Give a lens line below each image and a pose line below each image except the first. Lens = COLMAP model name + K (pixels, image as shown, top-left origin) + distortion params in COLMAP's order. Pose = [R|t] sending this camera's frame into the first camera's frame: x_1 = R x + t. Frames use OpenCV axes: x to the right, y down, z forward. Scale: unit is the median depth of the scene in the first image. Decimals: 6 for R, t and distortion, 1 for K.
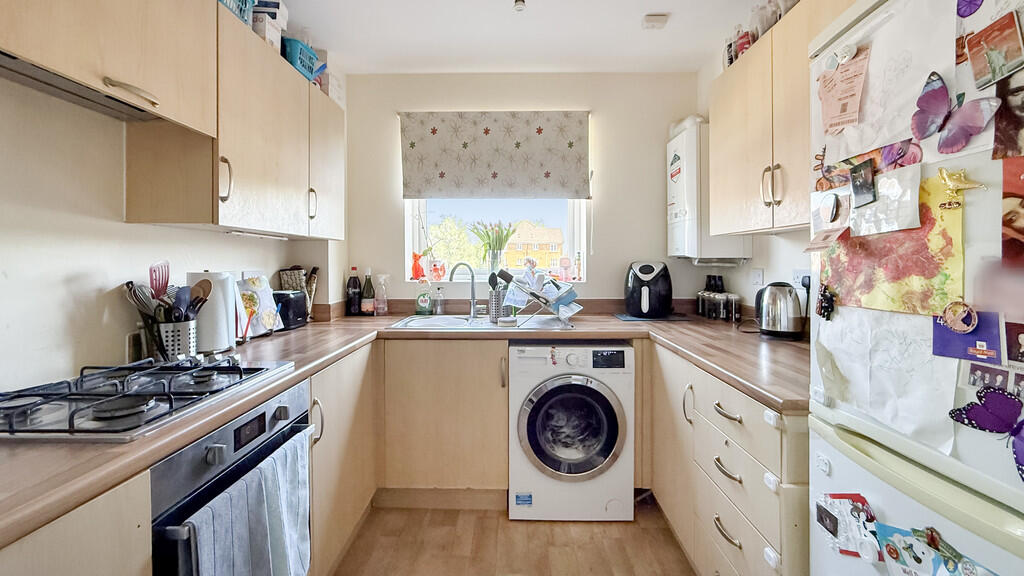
lens RADIAL K [[415.4, 0, 506.7], [0, 415.4, 262.2], [0, 0, 1]] dist [-0.001456, -0.000126]
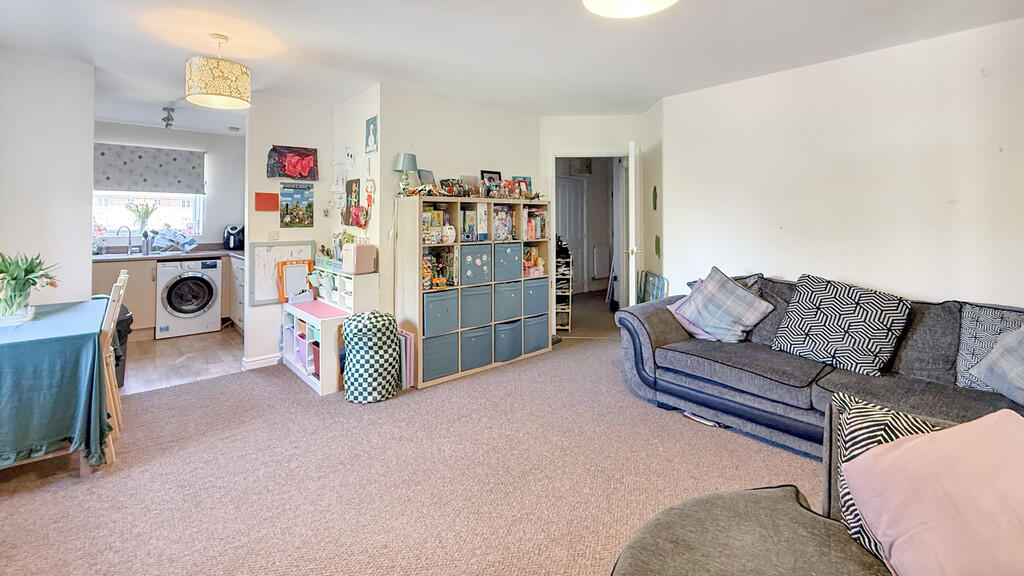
lens RADIAL K [[447.1, 0, 513.1], [0, 447.1, 208.6], [0, 0, 1]] dist [-0.000412, 0.000034]
pose [[0.735412, 0.017668, 0.677390, -0.207019], [0.002016, 0.999599, -0.028260, -0.019969], [-0.677618, 0.022148, 0.735081, -1.961433]]
